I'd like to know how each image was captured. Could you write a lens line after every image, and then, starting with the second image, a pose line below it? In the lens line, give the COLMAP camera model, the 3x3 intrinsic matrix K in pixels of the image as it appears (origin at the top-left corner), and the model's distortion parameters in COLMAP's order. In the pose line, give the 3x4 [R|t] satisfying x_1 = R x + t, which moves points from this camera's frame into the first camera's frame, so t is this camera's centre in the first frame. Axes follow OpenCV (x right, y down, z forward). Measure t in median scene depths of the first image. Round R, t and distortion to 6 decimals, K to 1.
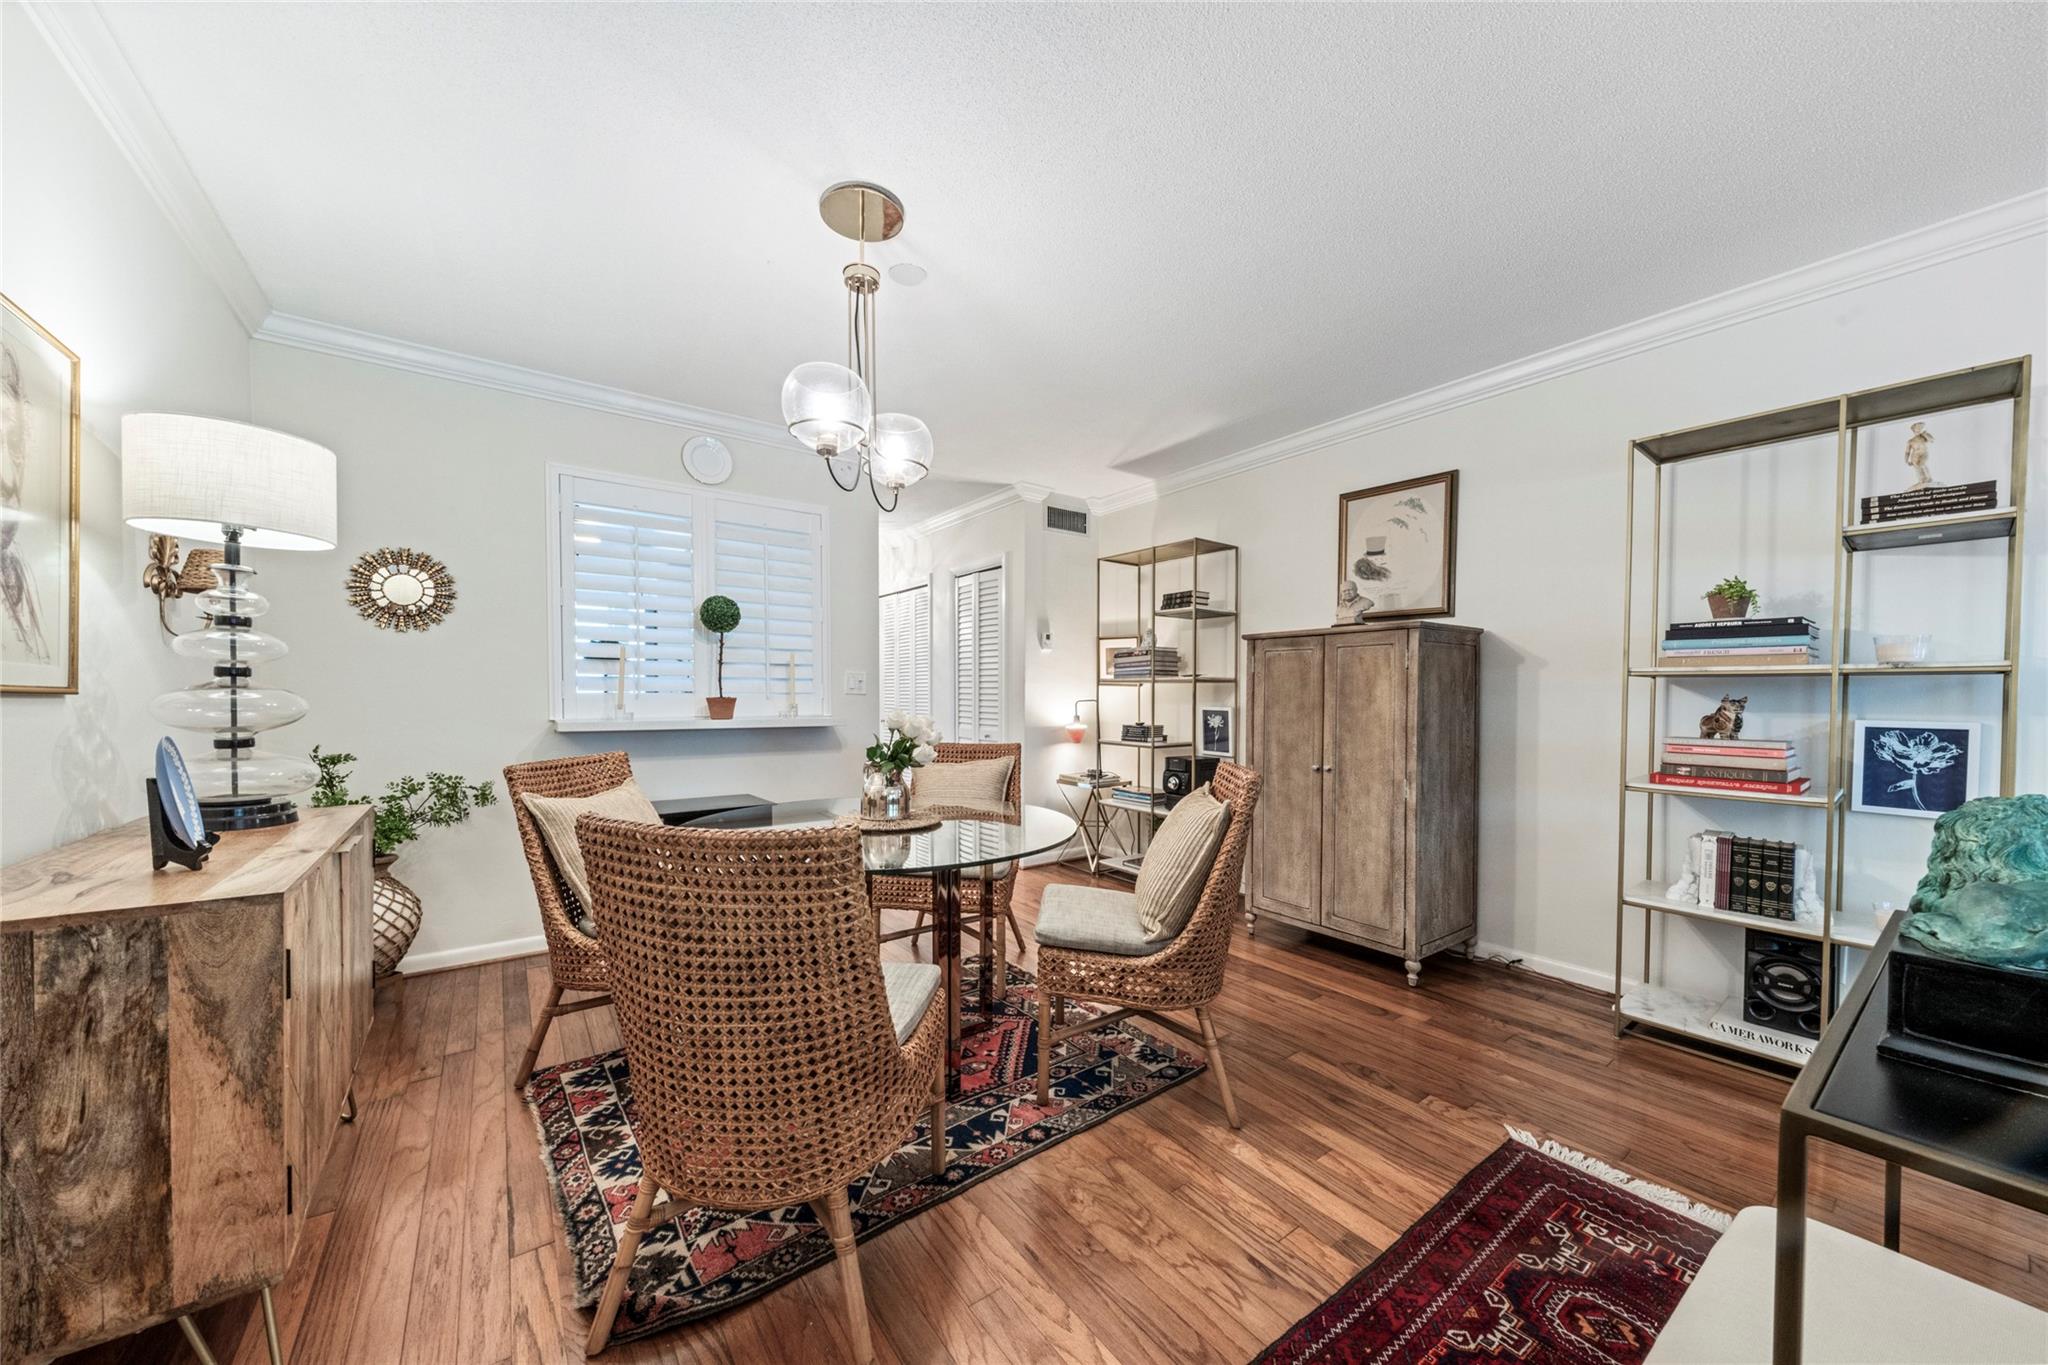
lens RADIAL K [[719.9, 0, 1012.4], [0, 719.9, 709.4], [0, 0, 1]] dist [0.008573, -0.000079]
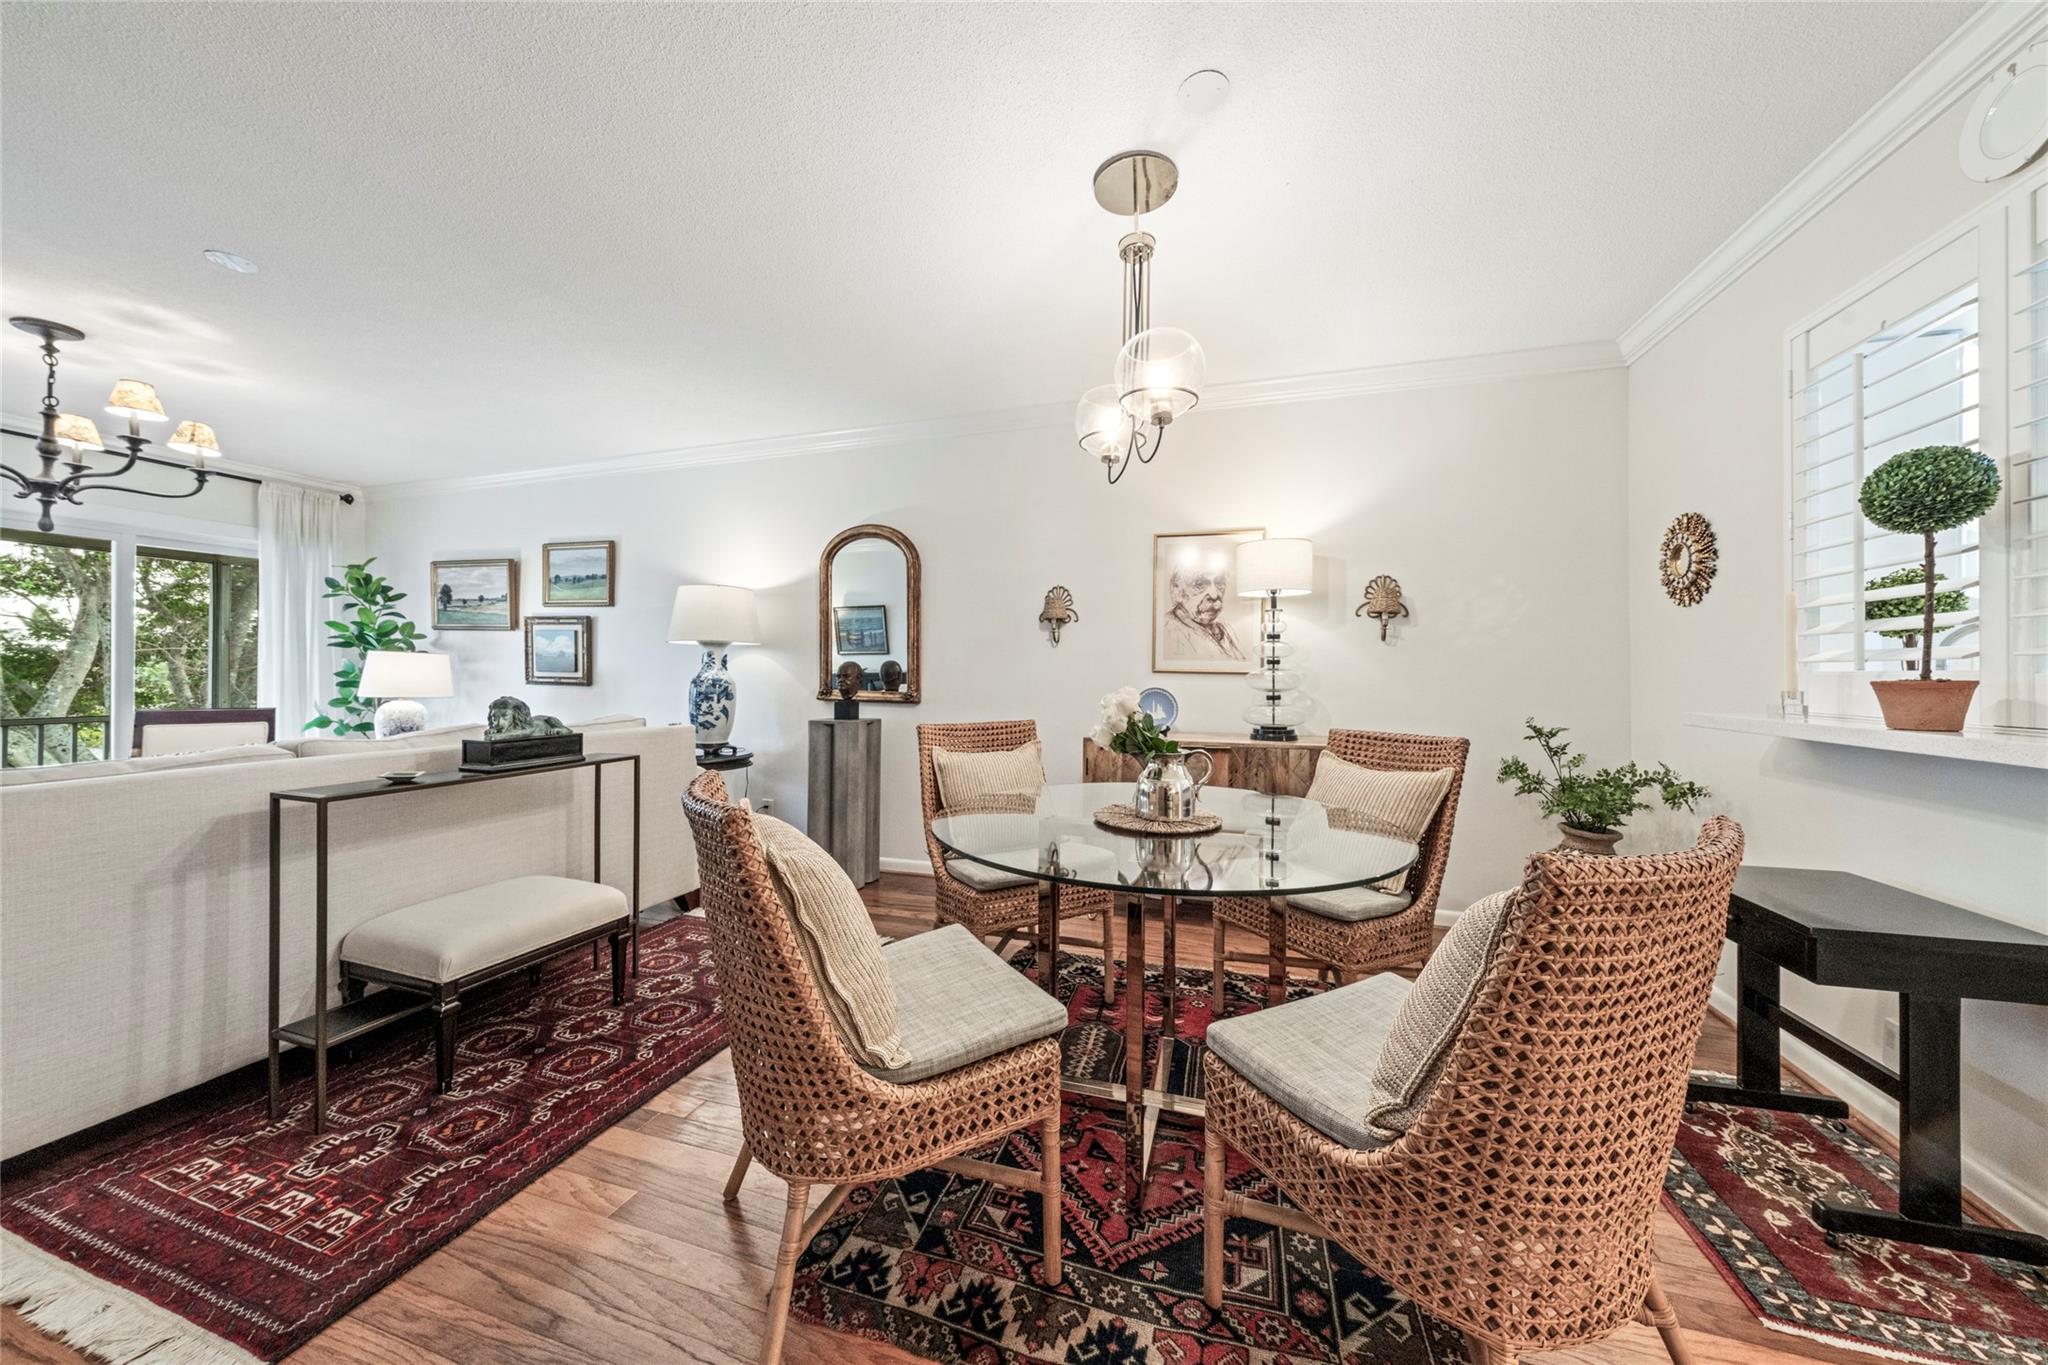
lens RADIAL K [[692.7, 0, 1028.0], [0, 692.7, 672.8], [0, 0, 1]] dist [-0.000701, -0.000173]
pose [[-0.806758, -0.009948, -0.590798, 0.501666], [-0.020842, 0.999715, 0.011626, -0.025698], [0.590514, 0.021693, -0.806736, 1.804673]]
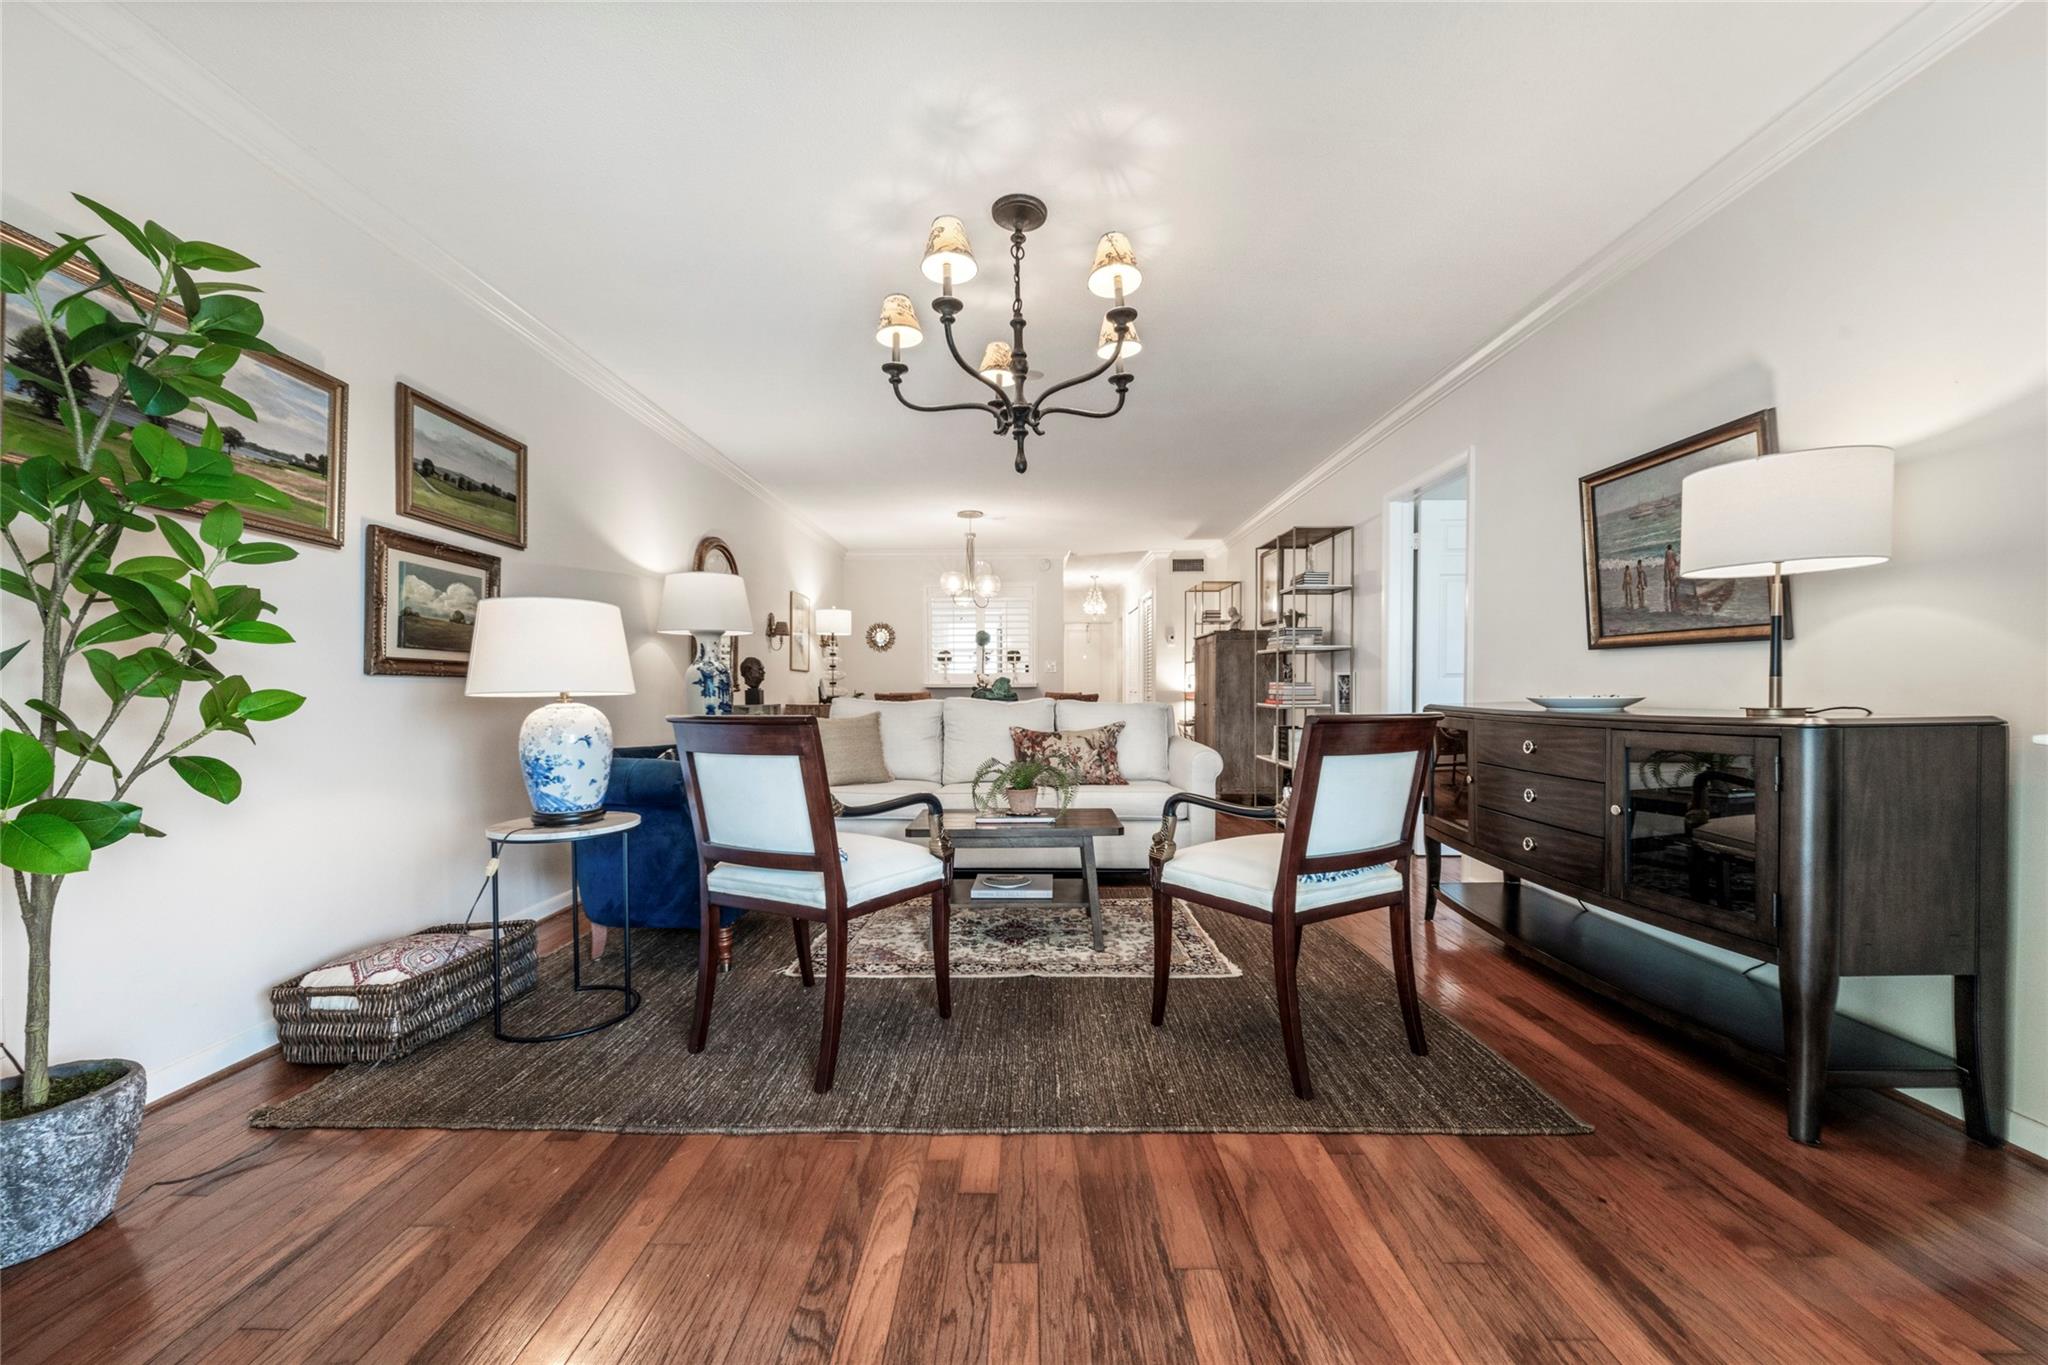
lens RADIAL K [[767.6, 0, 1015.3], [0, 767.6, 710.6], [0, 0, 1]] dist [-0.001957, -0.000111]
pose [[0.796847, 0.014027, -0.604018, 2.081131], [-0.006700, 0.999874, 0.014381, 0.116270], [0.604143, -0.007412, 0.796841, -1.612537]]
